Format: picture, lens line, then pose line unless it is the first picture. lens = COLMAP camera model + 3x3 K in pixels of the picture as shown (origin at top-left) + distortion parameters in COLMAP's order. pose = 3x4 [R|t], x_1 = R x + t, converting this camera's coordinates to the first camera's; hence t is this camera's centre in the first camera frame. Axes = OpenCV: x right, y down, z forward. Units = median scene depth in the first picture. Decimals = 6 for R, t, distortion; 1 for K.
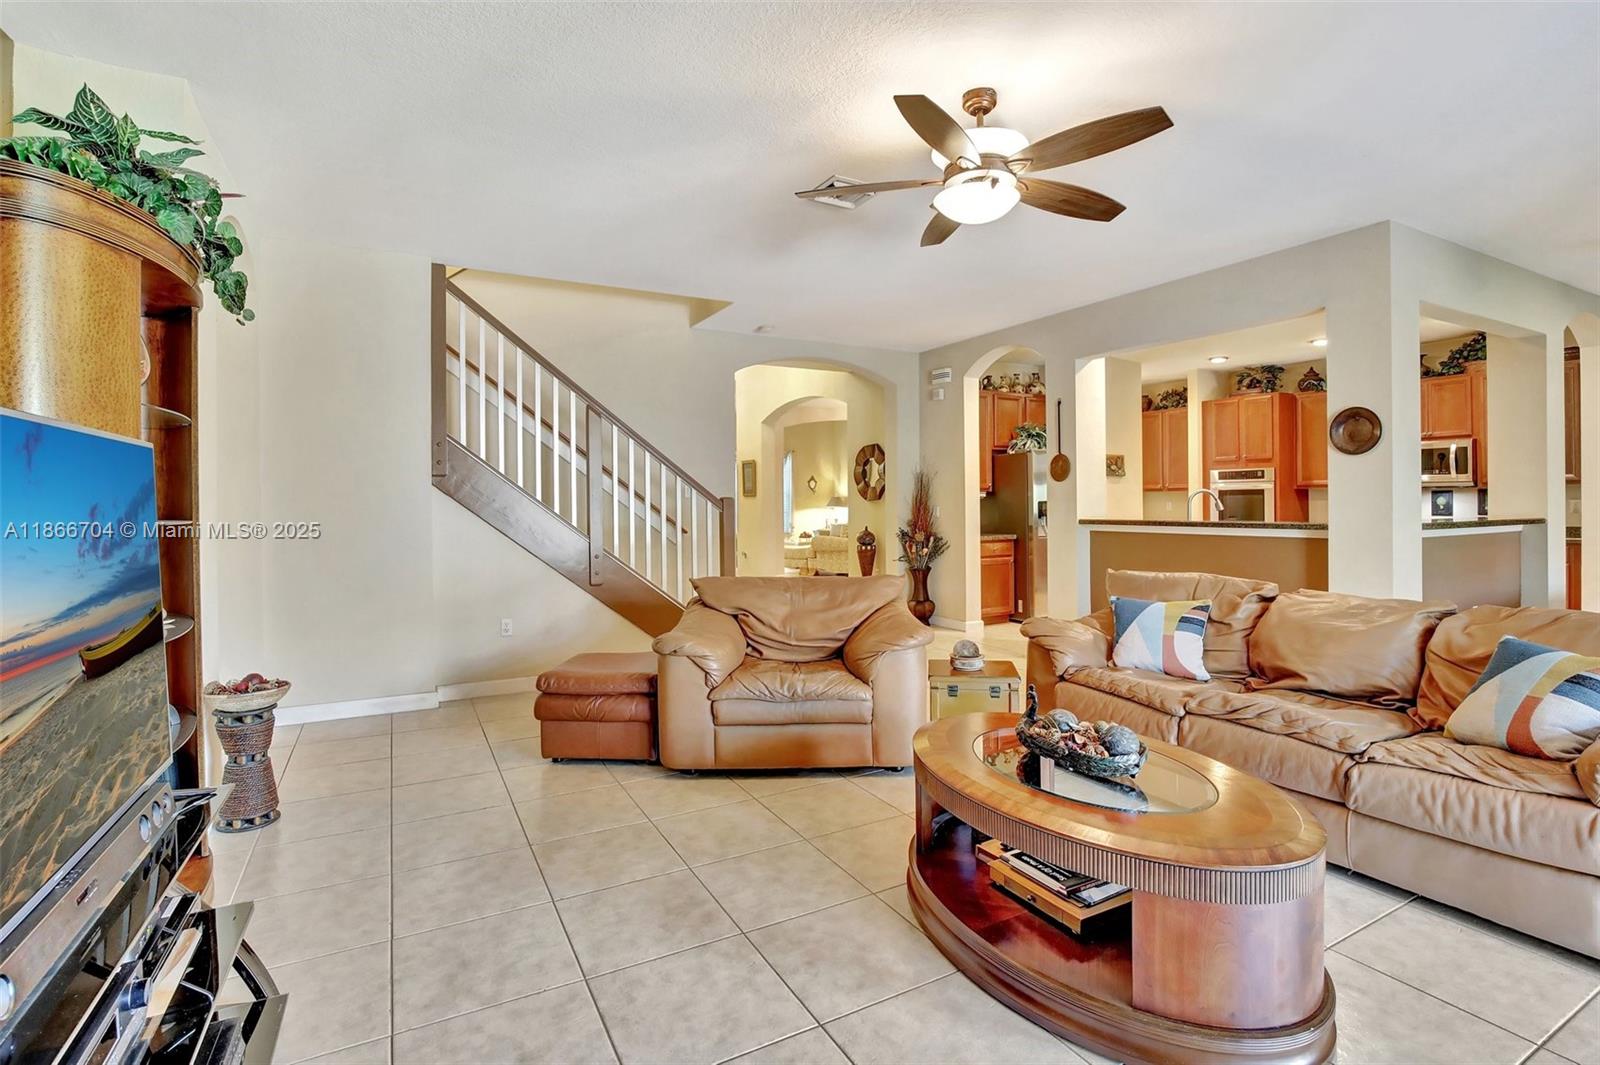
lens RADIAL K [[754.6, 0, 810.9], [0, 754.6, 504.7], [0, 0, 1]] dist [-0.027108, 0.000129]
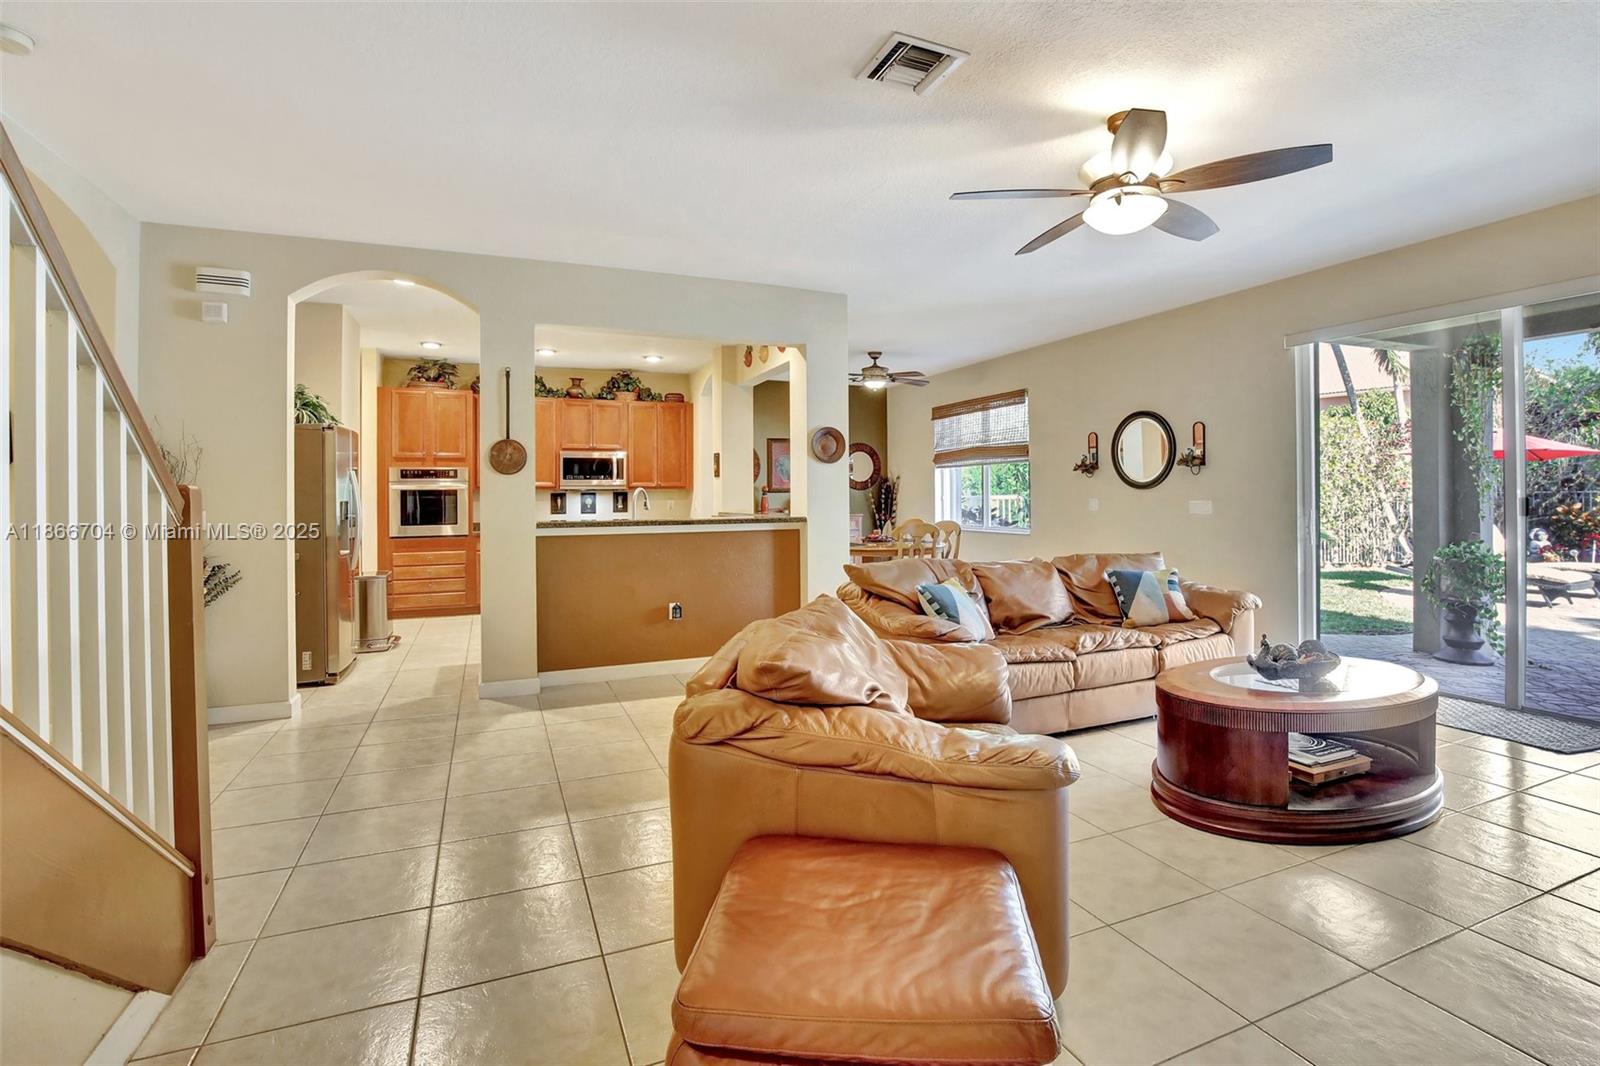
lens RADIAL K [[754.6, 0, 789.6], [0, 754.6, 498.5], [0, 0, 1]] dist [-0.027108, 0.000129]
pose [[0.111600, 0.004745, 0.993742, -0.358789], [0.010165, 0.999931, -0.005916, 0.000990], [-0.993701, 0.010762, 0.111544, 0.552049]]
